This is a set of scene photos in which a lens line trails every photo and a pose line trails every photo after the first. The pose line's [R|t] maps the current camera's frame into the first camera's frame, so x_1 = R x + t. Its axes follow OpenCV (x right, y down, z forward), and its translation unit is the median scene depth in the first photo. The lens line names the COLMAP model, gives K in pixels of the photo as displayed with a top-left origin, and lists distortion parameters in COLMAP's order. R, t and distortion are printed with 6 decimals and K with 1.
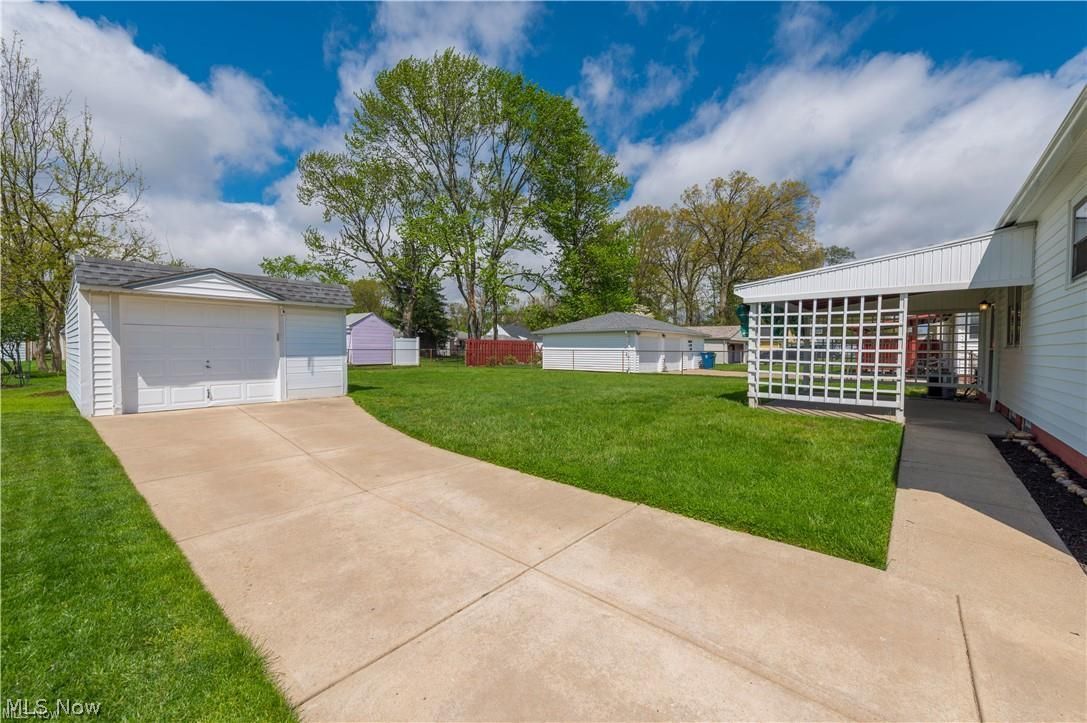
lens RADIAL K [[437.3, 0, 549.2], [0, 437.3, 336.8], [0, 0, 1]] dist [0.001216, 0.000059]
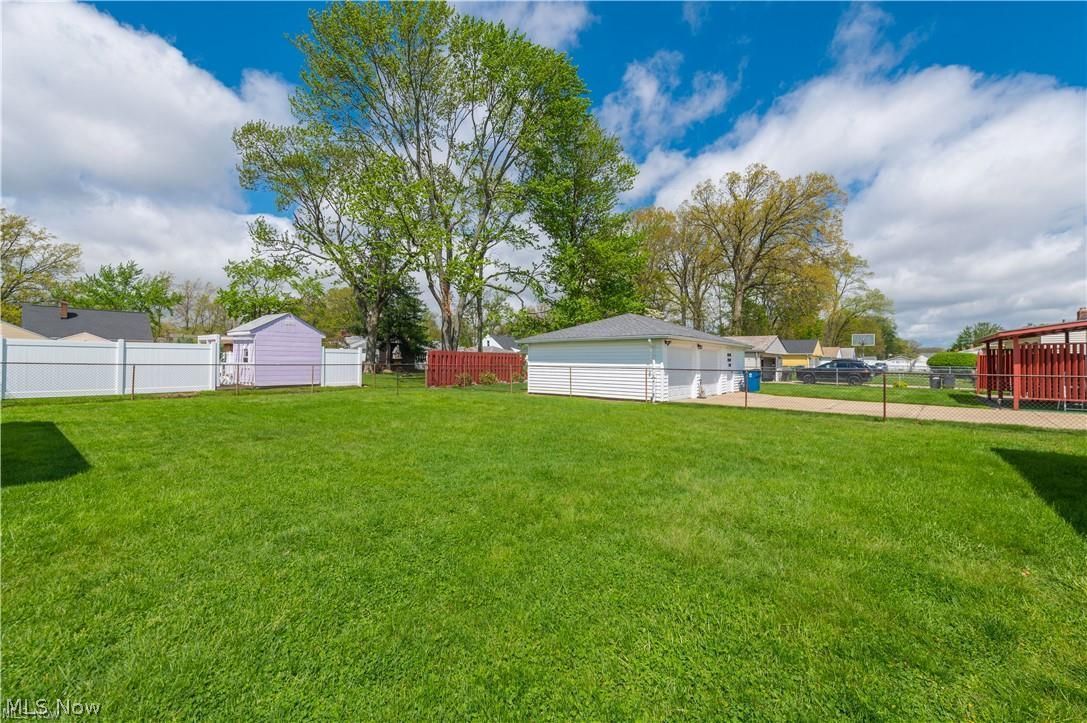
lens RADIAL K [[417.2, 0, 543.5], [0, 417.2, 361.5], [0, 0, 1]] dist [0.014006, -0.000018]
pose [[0.999959, 0.004543, -0.007778, 0.010988], [-0.004330, 0.999620, 0.027236, 0.002869], [0.007899, -0.027201, 0.999599, 0.200456]]
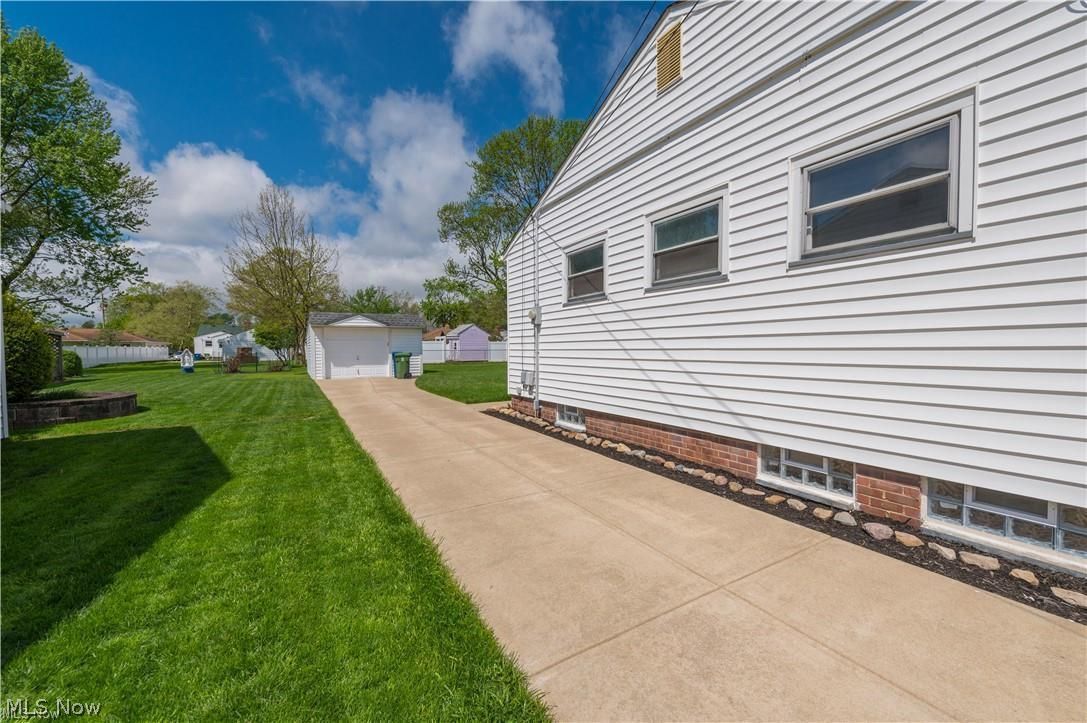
lens RADIAL K [[441.5, 0, 551.6], [0, 441.5, 349.4], [0, 0, 1]] dist [0.033892, 0.000195]
pose [[0.943562, -0.012329, -0.330967, 0.194221], [0.022509, 0.999383, 0.026944, -0.003426], [0.330431, -0.032873, 0.943258, -0.170791]]
